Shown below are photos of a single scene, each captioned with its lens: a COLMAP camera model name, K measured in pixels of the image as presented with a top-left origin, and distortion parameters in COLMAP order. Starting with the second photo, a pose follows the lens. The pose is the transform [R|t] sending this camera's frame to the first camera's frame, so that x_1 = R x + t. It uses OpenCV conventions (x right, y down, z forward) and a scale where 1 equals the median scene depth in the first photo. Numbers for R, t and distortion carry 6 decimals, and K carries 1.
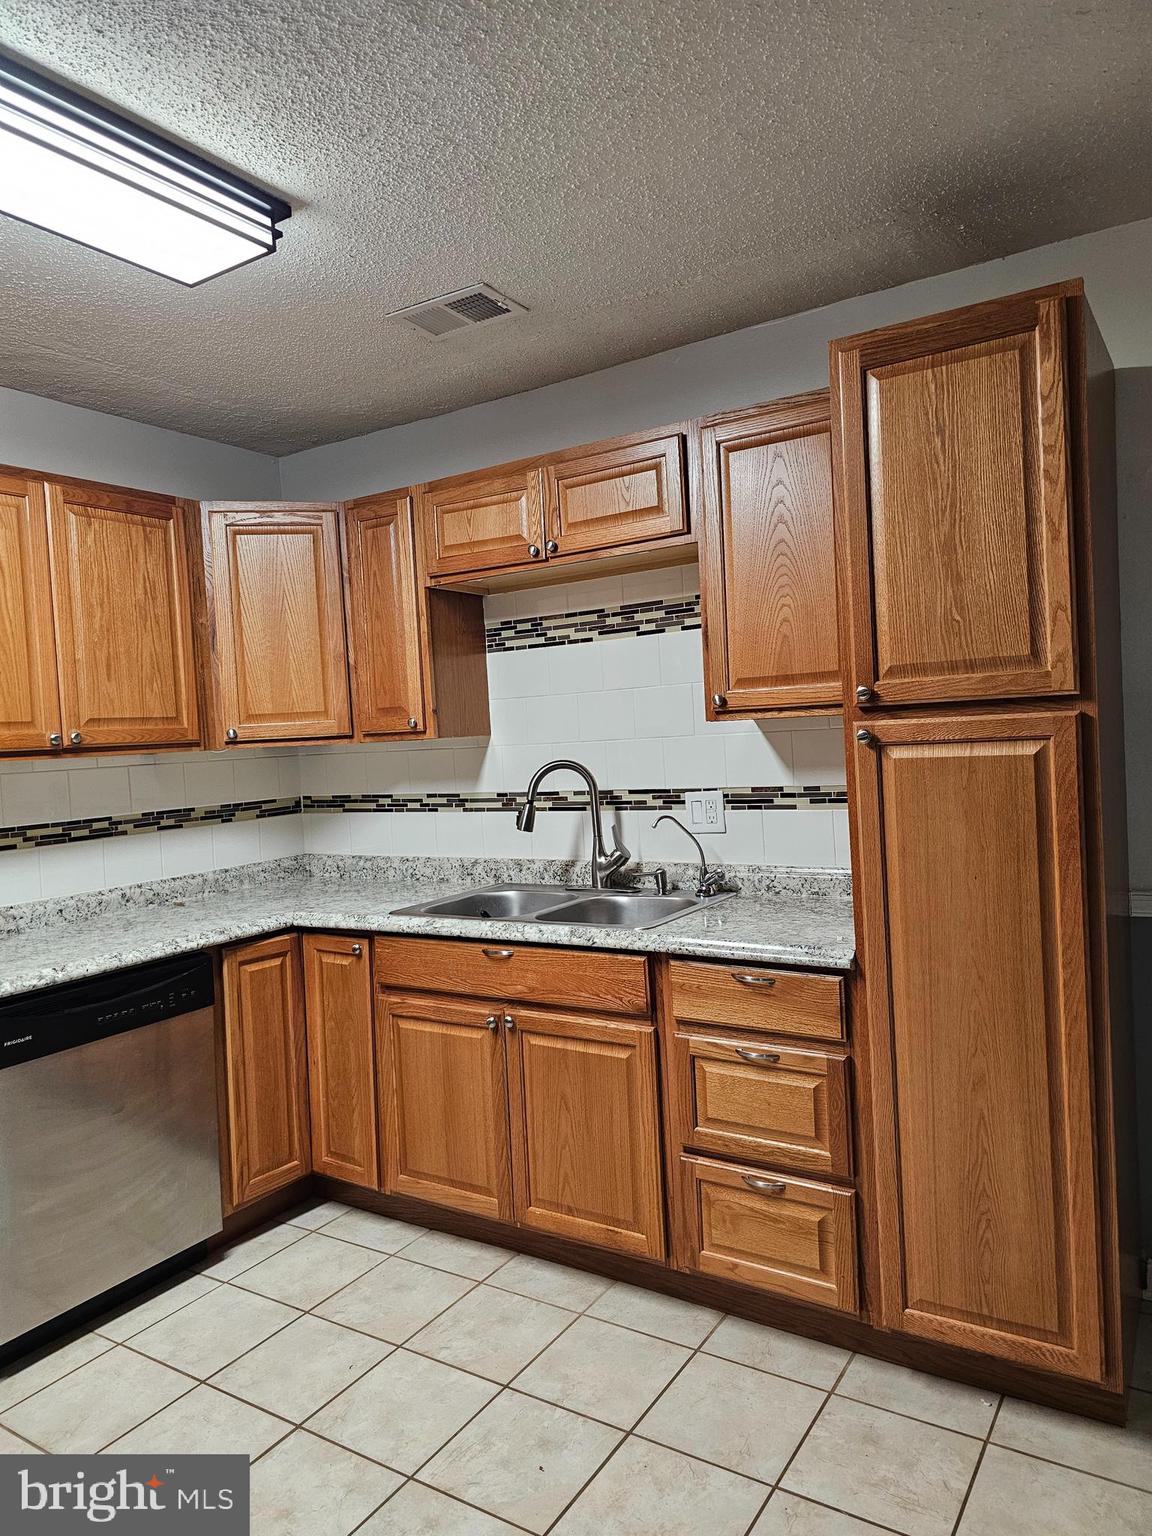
lens RADIAL K [[1025.6, 0, 574.0], [0, 1025.6, 765.0], [0, 0, 1]] dist [0.061777, -0.070184]
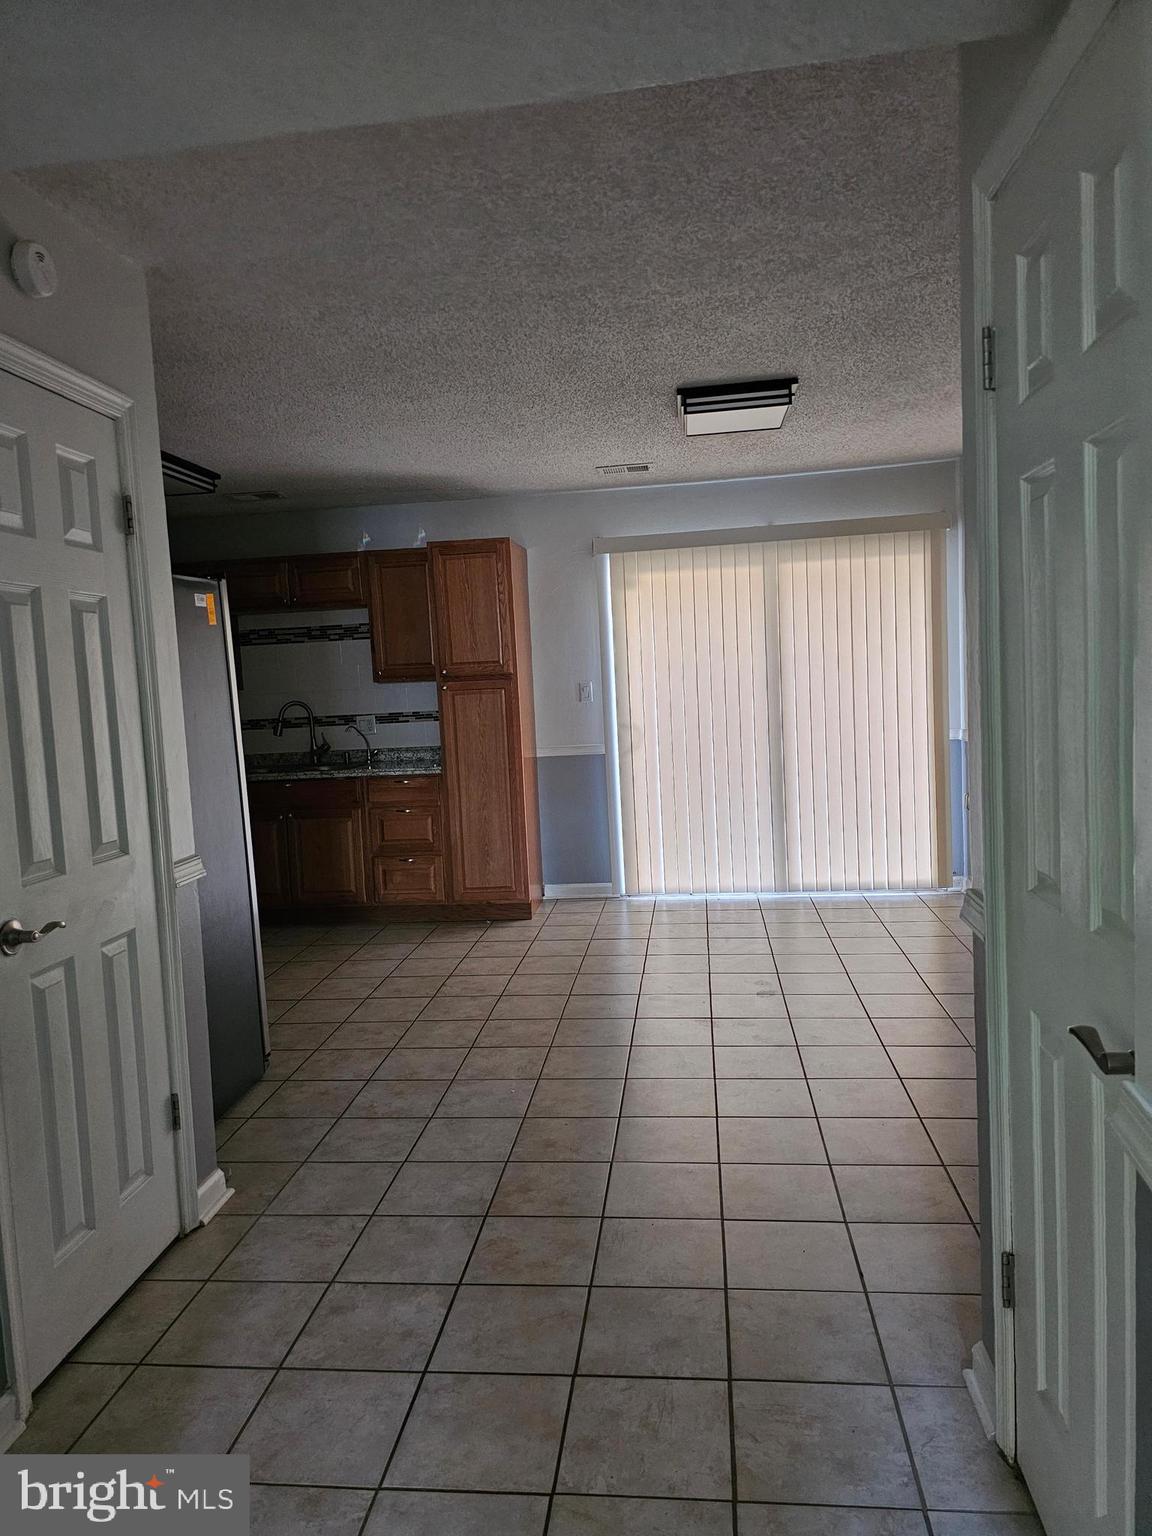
lens RADIAL K [[1025.6, 0, 574.0], [0, 1025.6, 765.0], [0, 0, 1]] dist [0.061777, -0.070184]
pose [[0.898822, -0.027723, 0.437436, -0.438015], [0.014263, 0.999319, 0.034028, 0.064217], [-0.438082, -0.024346, 0.898605, -1.163666]]
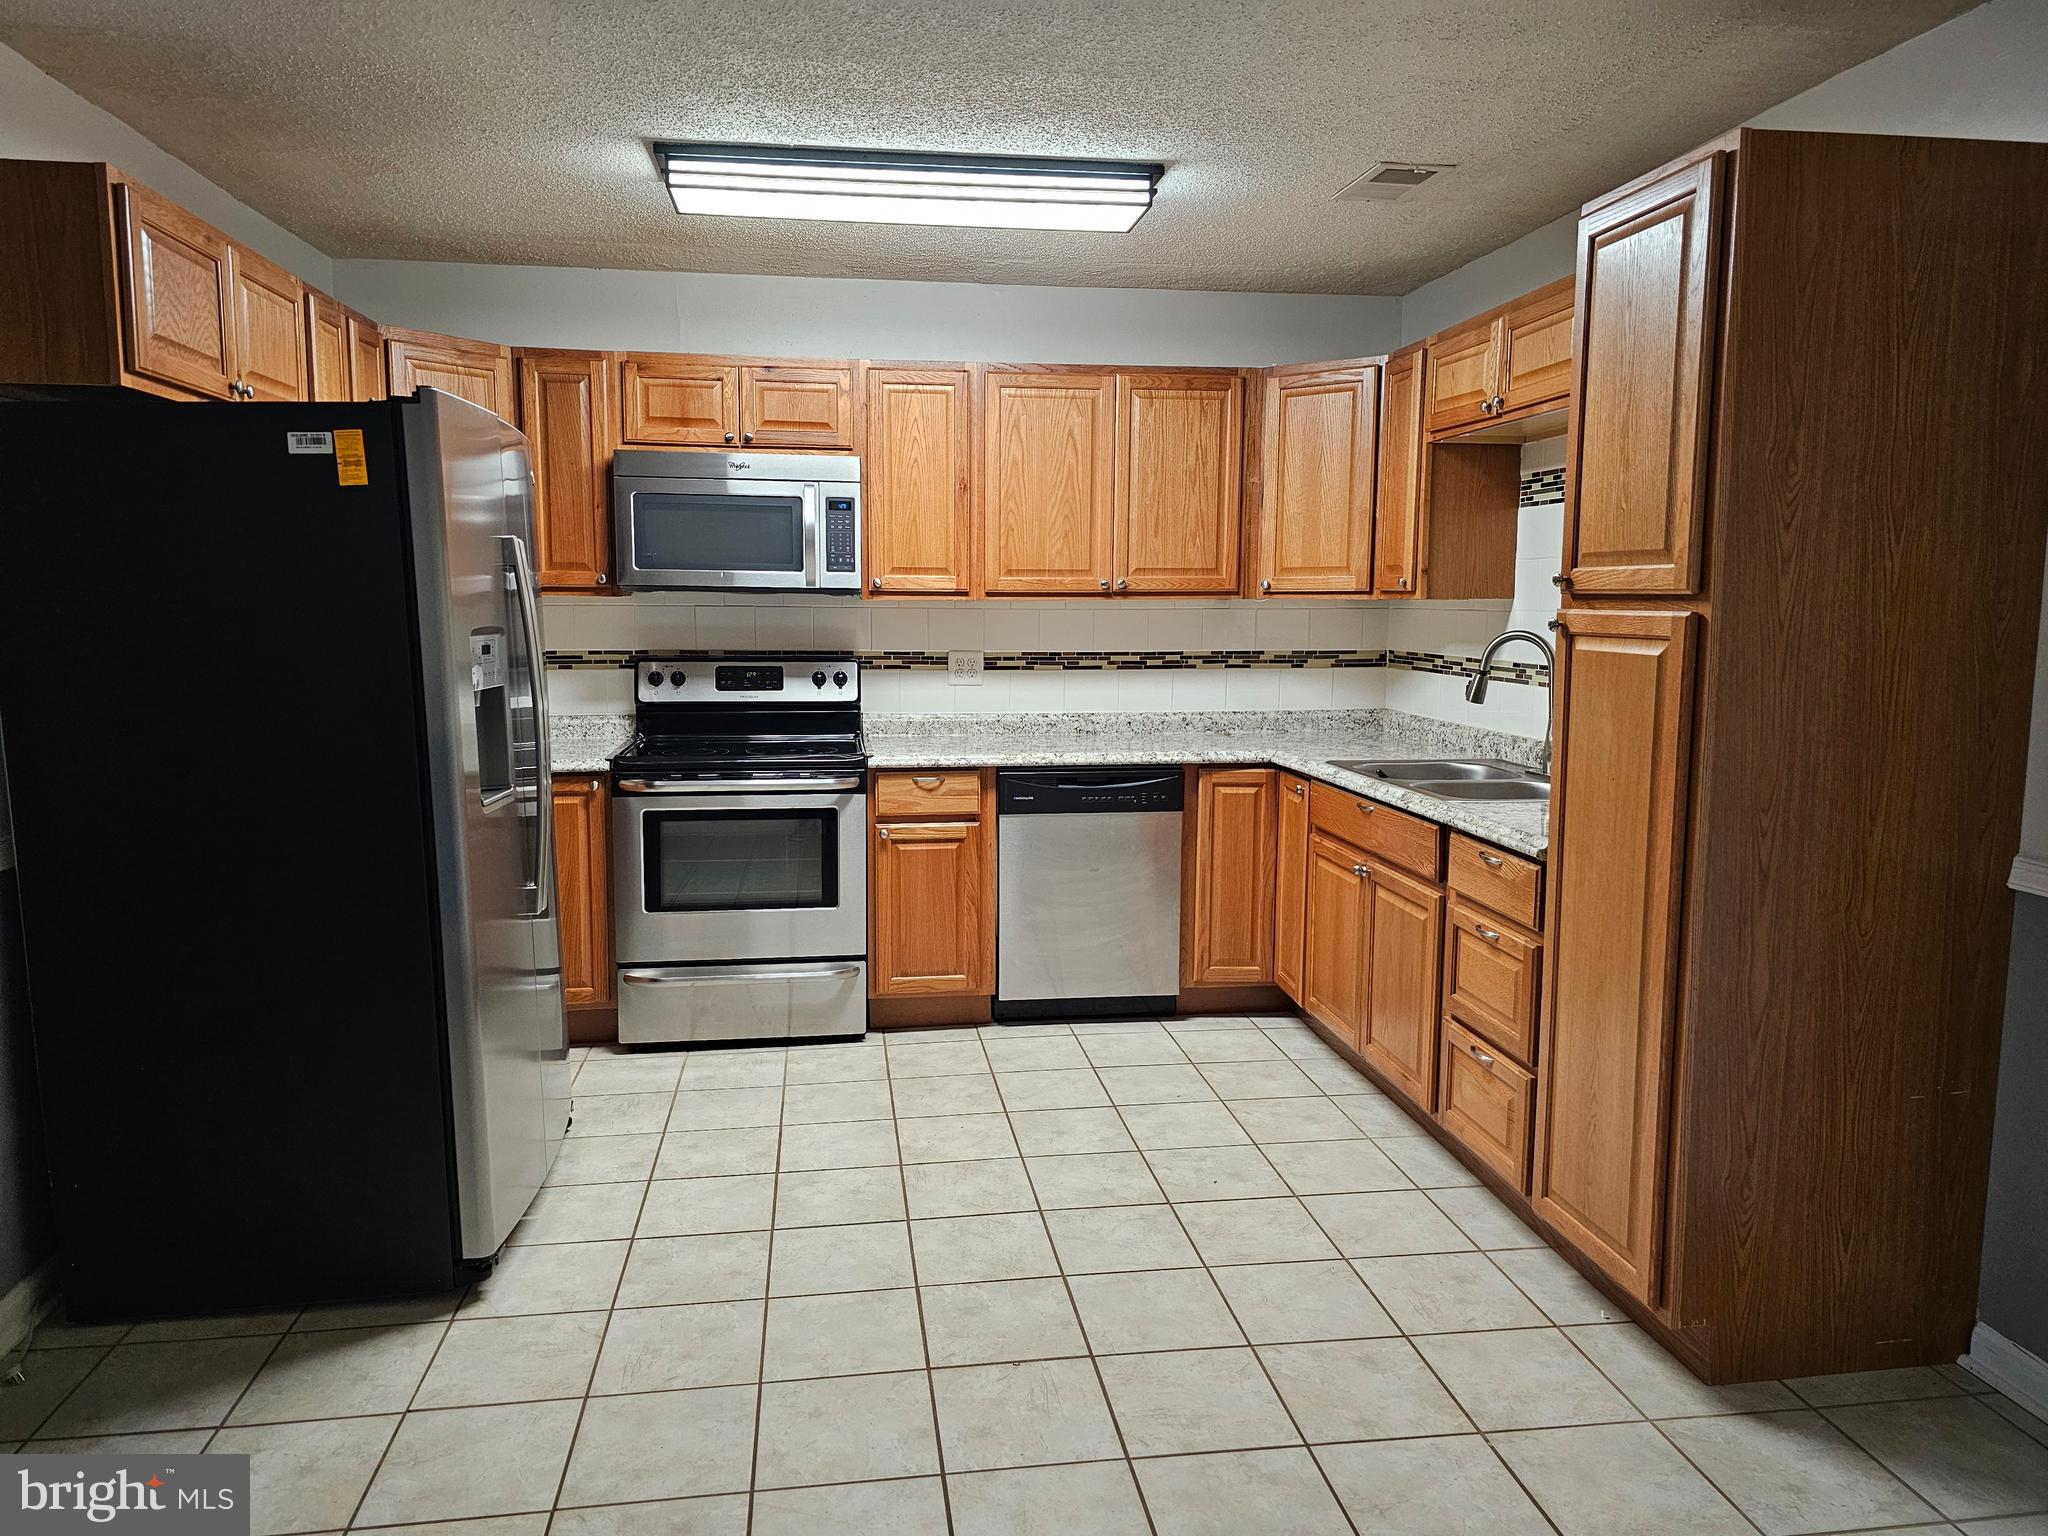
lens RADIAL K [[1349.6, 0, 991.3], [0, 1349.6, 760.6], [0, 0, 1]] dist [0.127946, -0.208992]
pose [[0.643974, 0.148171, -0.750562, 0.660534], [-0.061857, 0.987938, 0.141960, -0.036627], [0.762543, -0.044991, 0.645371, -0.182039]]
